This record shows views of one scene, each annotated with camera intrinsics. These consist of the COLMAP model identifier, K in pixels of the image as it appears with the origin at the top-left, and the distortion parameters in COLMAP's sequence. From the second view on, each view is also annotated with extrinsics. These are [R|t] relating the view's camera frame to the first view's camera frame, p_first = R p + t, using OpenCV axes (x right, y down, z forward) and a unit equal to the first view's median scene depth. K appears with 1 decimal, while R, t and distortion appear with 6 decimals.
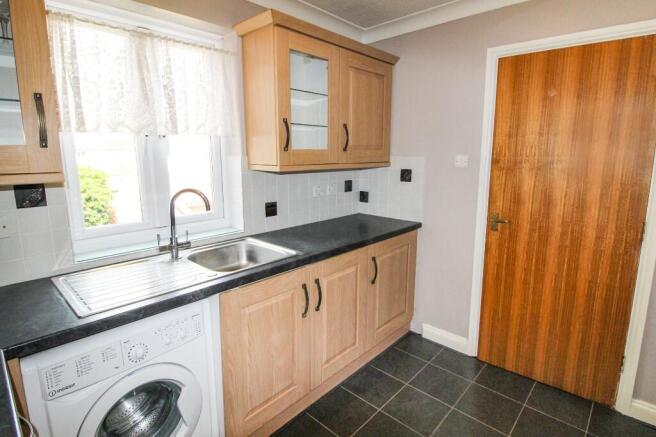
lens RADIAL K [[339.3, 0, 327.9], [0, 339.3, 205.3], [0, 0, 1]] dist [0.001329, 0.000182]
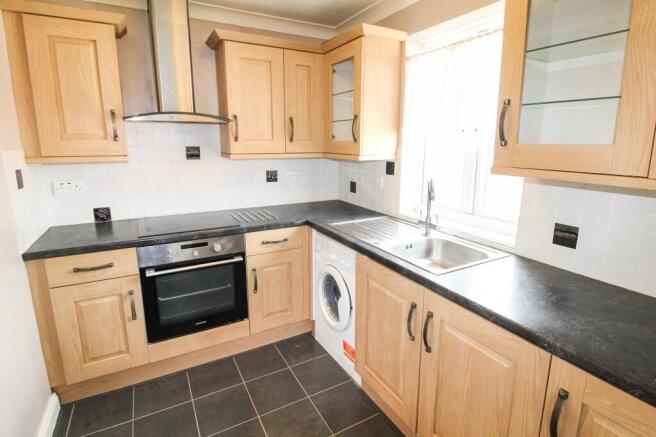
lens RADIAL K [[339.3, 0, 327.9], [0, 339.3, 205.3], [0, 0, 1]] dist [0.001329, 0.000182]
pose [[-0.315150, 0.170198, -0.933656, 0.821433], [-0.160121, 0.960149, 0.229076, -0.172417], [0.935437, 0.221692, -0.275338, 1.098455]]
